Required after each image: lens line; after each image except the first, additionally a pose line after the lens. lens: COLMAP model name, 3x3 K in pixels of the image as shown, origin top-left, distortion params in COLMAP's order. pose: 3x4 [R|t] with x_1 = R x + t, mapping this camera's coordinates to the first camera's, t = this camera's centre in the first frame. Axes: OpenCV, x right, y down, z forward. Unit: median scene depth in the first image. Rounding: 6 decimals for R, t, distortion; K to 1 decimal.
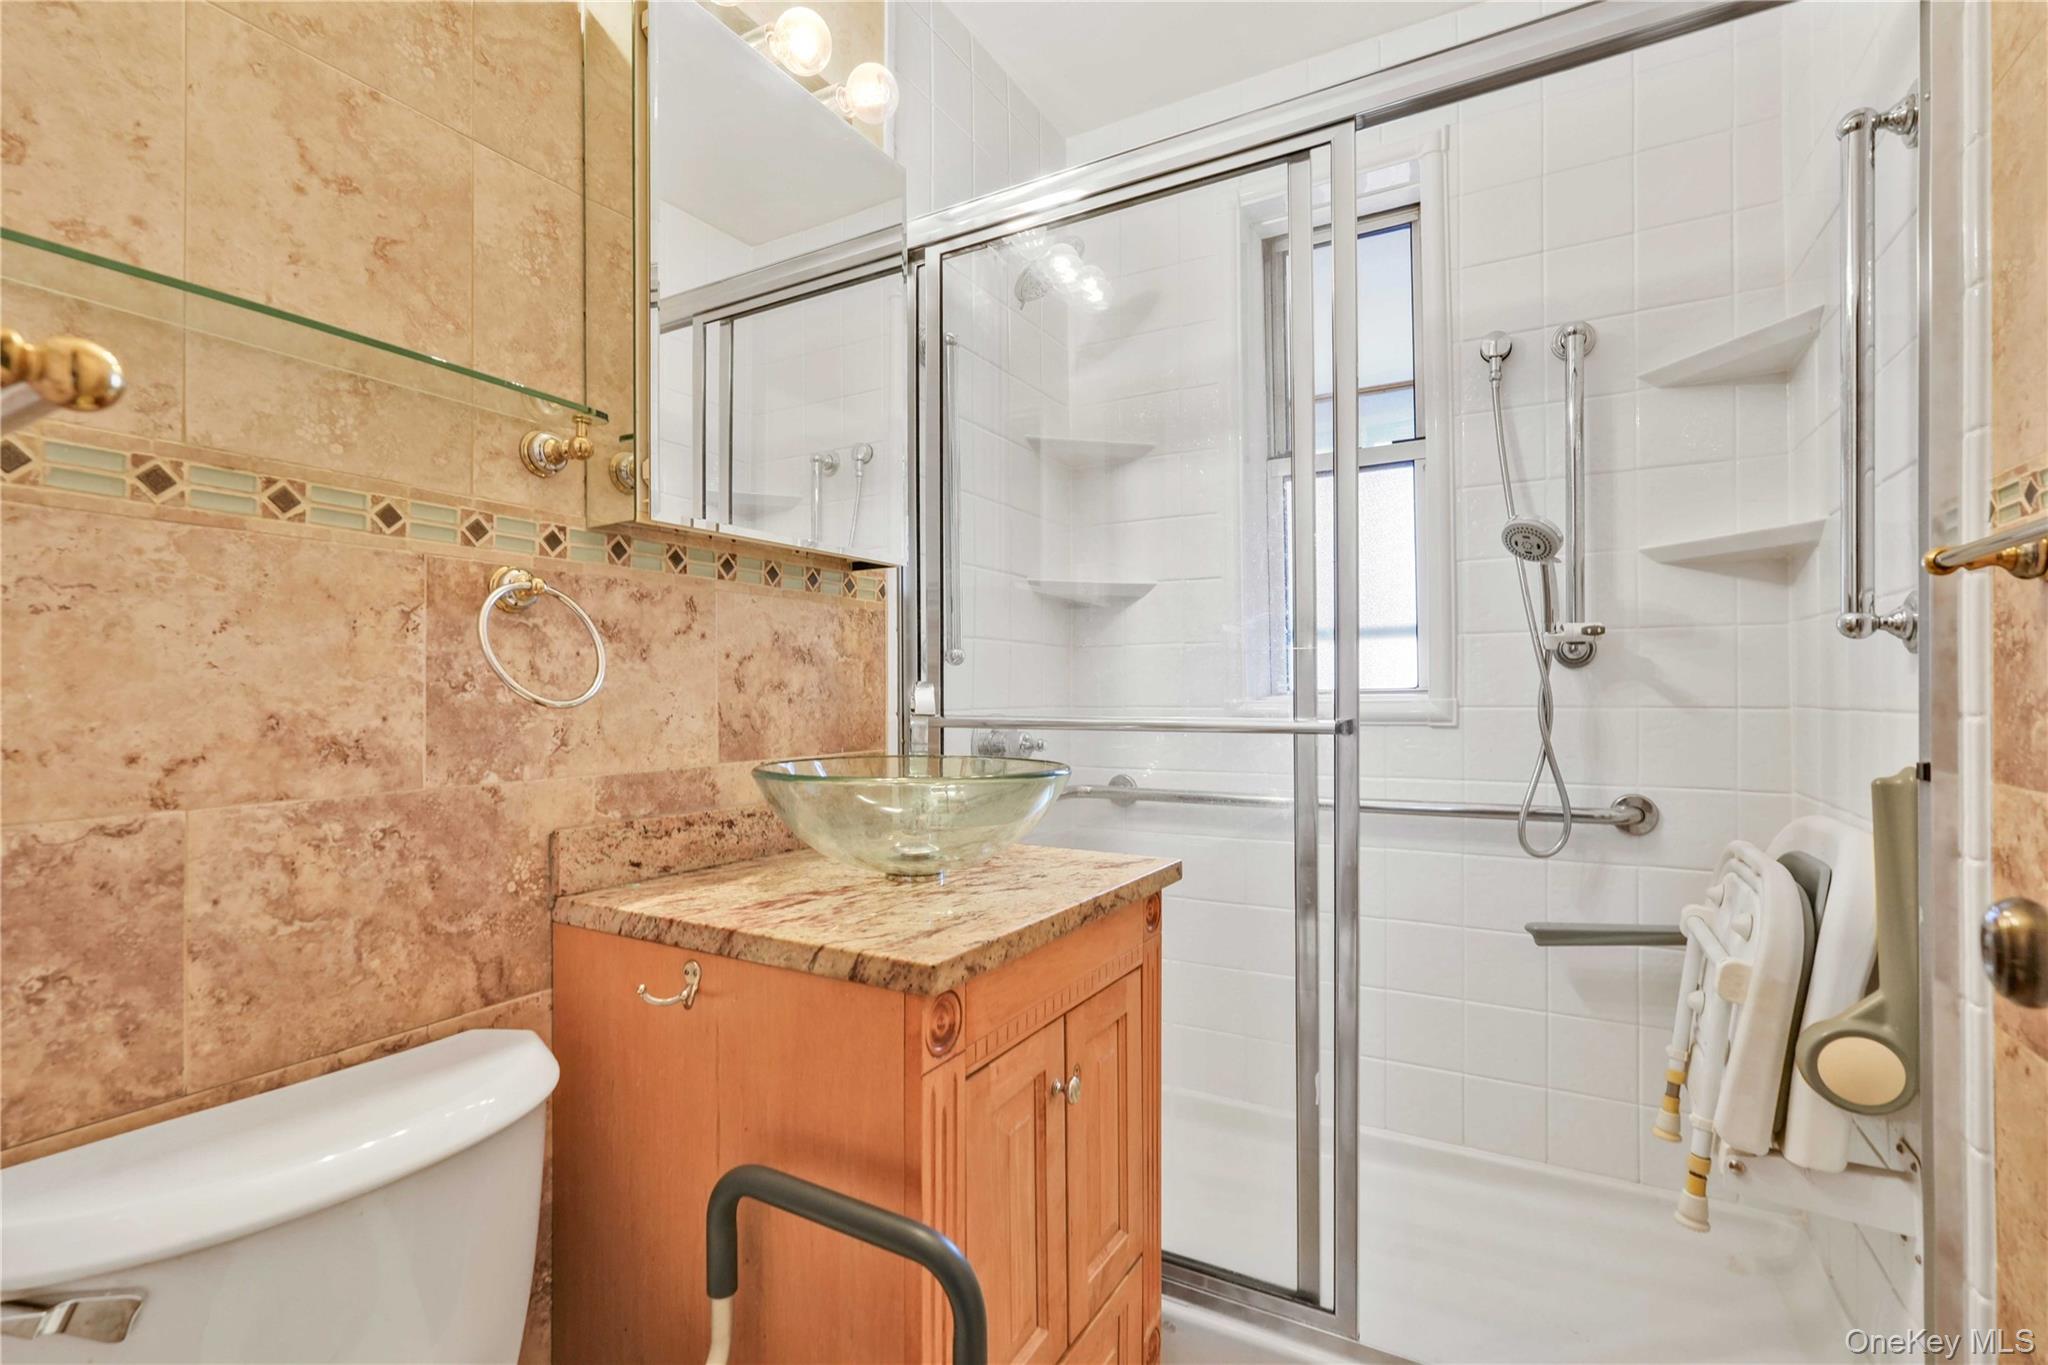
lens RADIAL K [[920.3, 0, 1025.2], [0, 920.3, 700.7], [0, 0, 1]] dist [-0.017090, 0.009820]
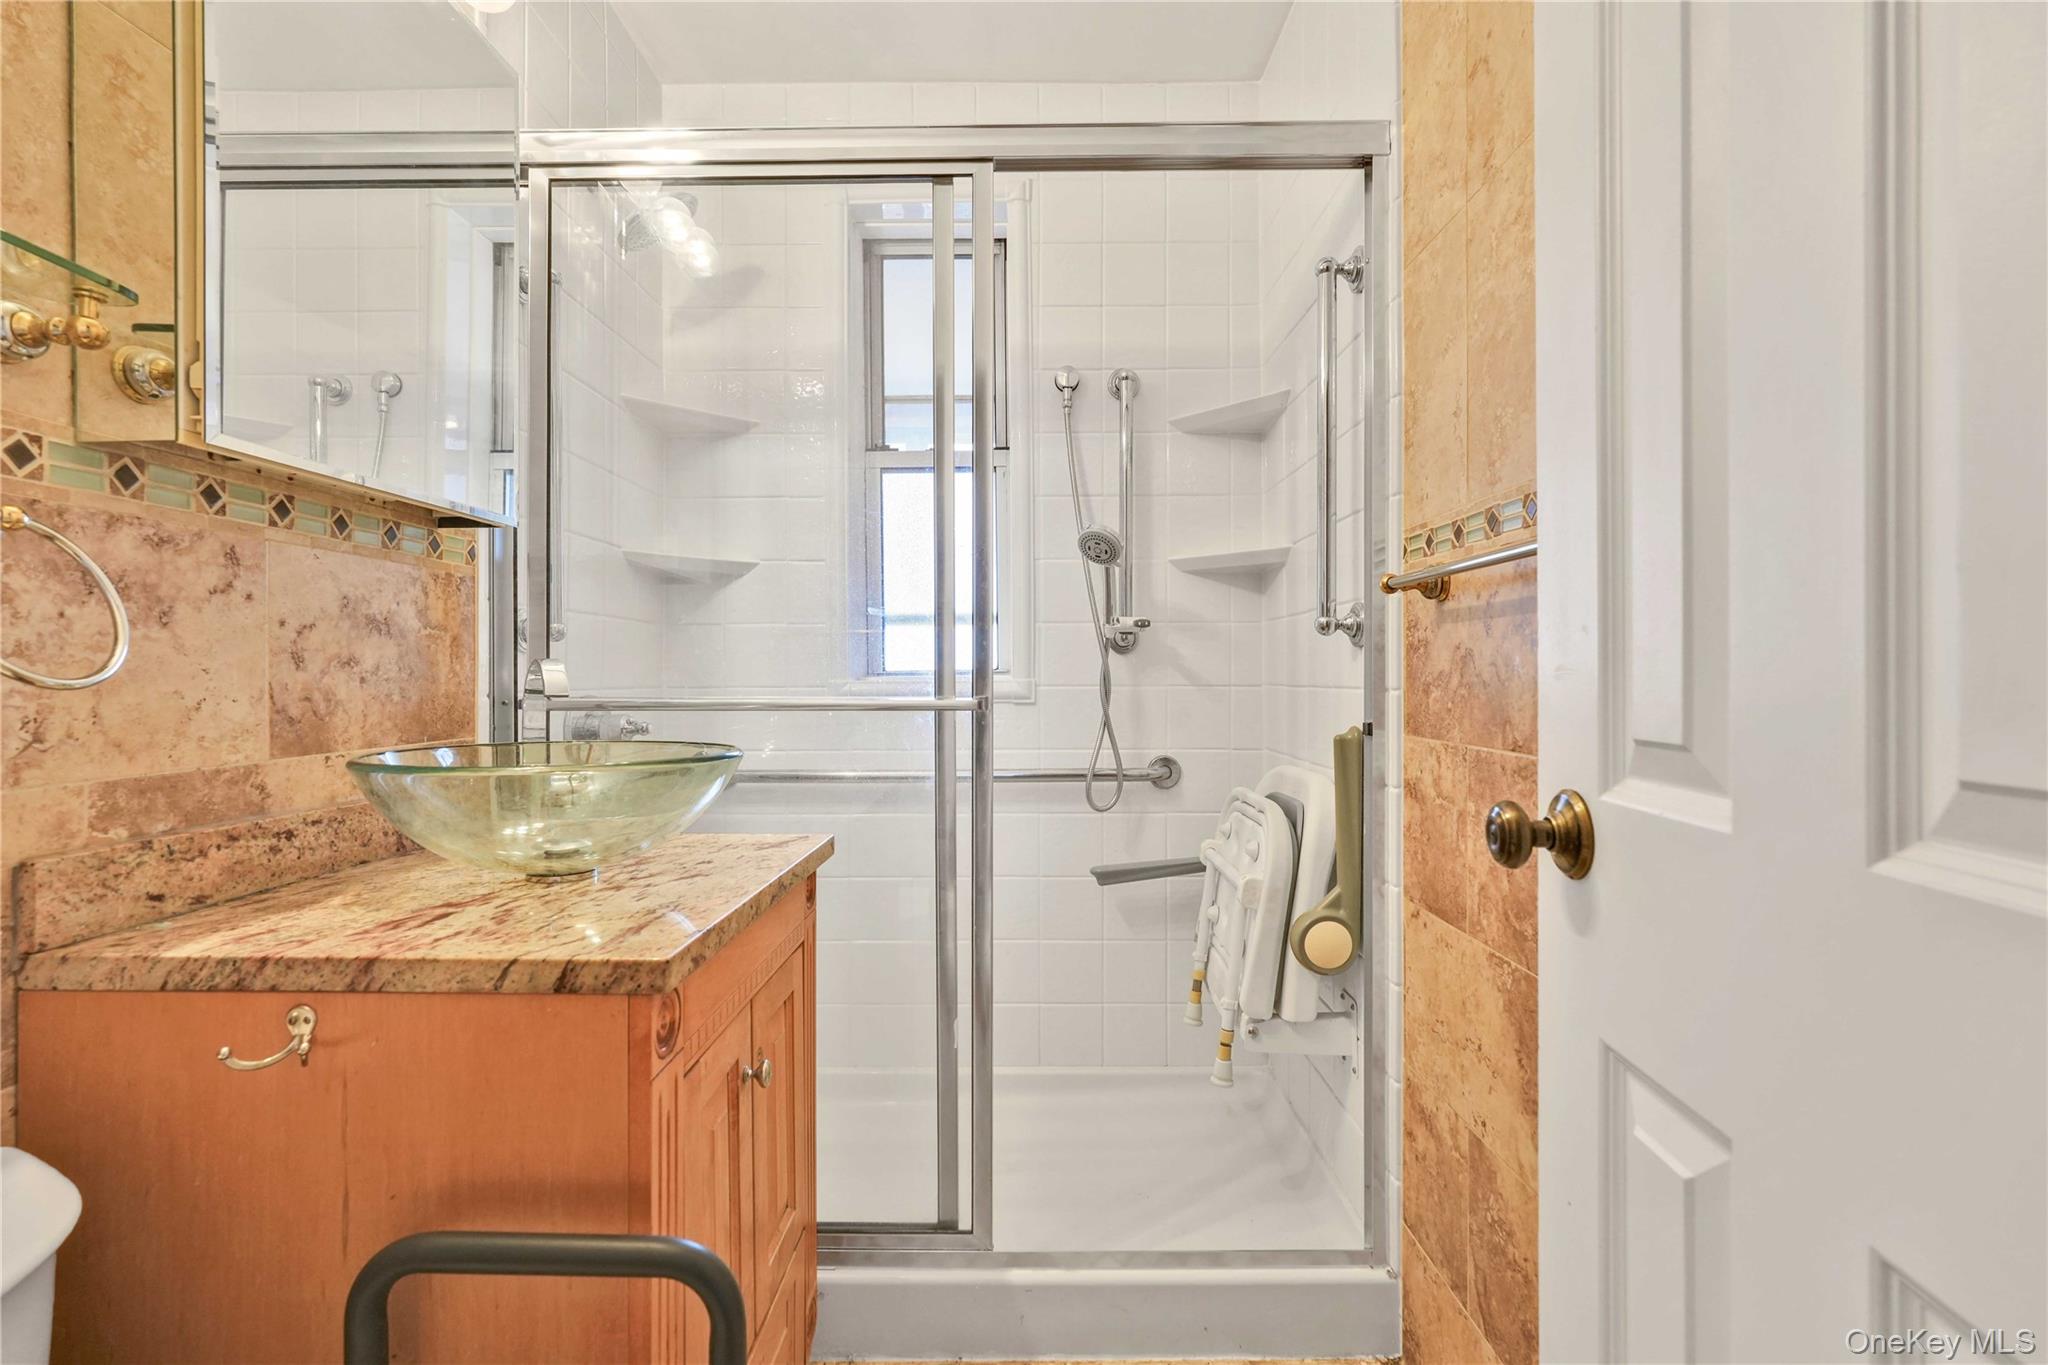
lens RADIAL K [[914.2, 0, 1020.7], [0, 914.2, 683.9], [0, 0, 1]] dist [-0.017662, 0.009413]
pose [[0.875396, -0.001853, 0.483403, -0.155011], [0.001120, 0.999998, 0.001803, 0.002822], [-0.483406, -0.001037, 0.875396, 0.007191]]
